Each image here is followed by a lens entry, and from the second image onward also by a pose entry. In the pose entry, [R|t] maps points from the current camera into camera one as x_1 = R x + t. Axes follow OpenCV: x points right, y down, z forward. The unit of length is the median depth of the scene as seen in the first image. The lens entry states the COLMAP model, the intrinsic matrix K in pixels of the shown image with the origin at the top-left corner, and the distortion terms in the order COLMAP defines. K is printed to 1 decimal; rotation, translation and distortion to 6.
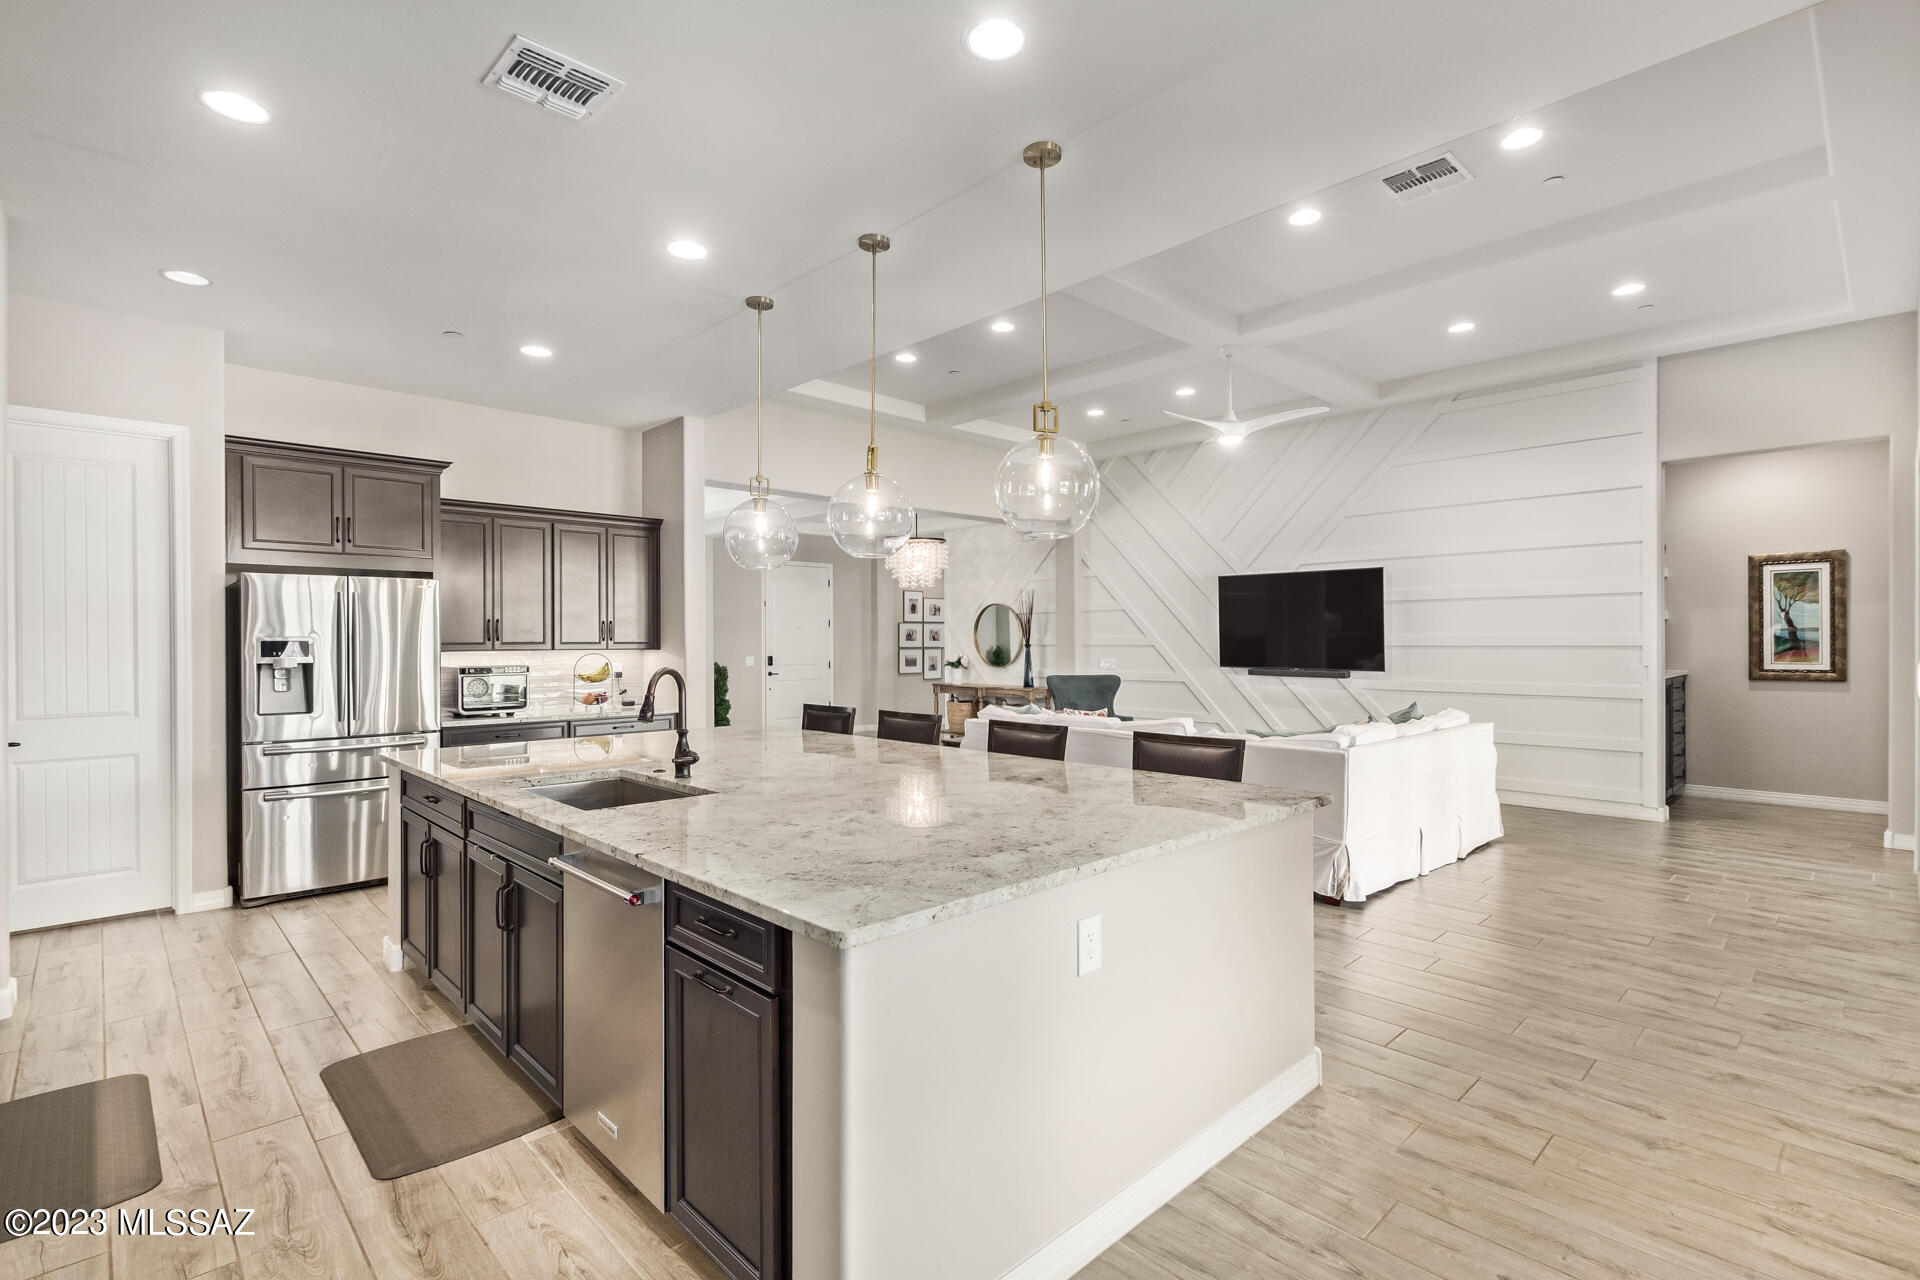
lens RADIAL K [[884.2, 0, 973.4], [0, 884.2, 644.9], [0, 0, 1]] dist [0.015347, 0.000118]
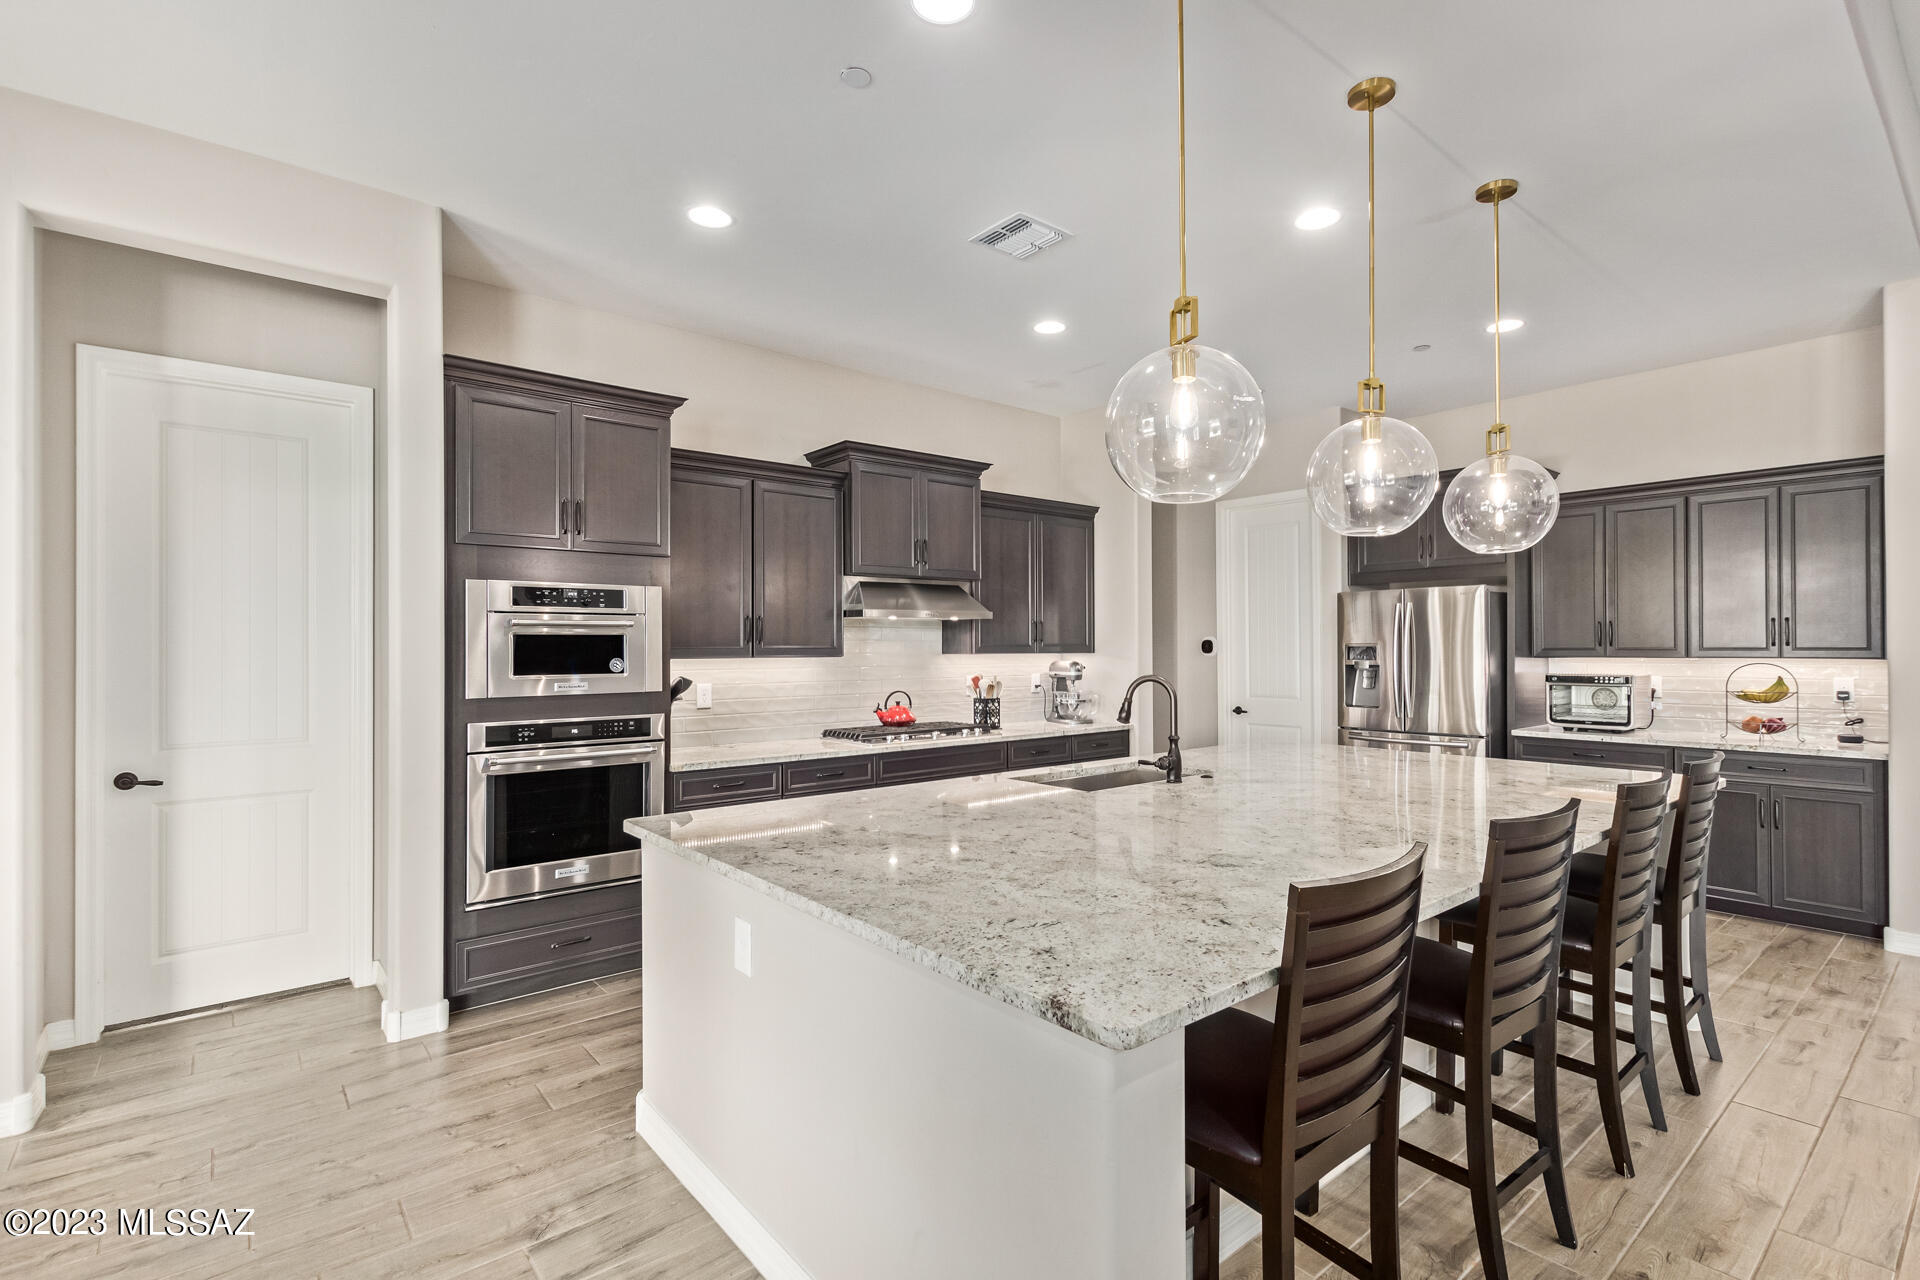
lens RADIAL K [[884.2, 0, 973.4], [0, 884.2, 644.9], [0, 0, 1]] dist [0.015347, 0.000118]
pose [[-0.079101, -0.000570, -0.996866, 0.355274], [0.002926, 0.999995, -0.000804, -0.006311], [0.996862, -0.002980, -0.079099, 0.415108]]
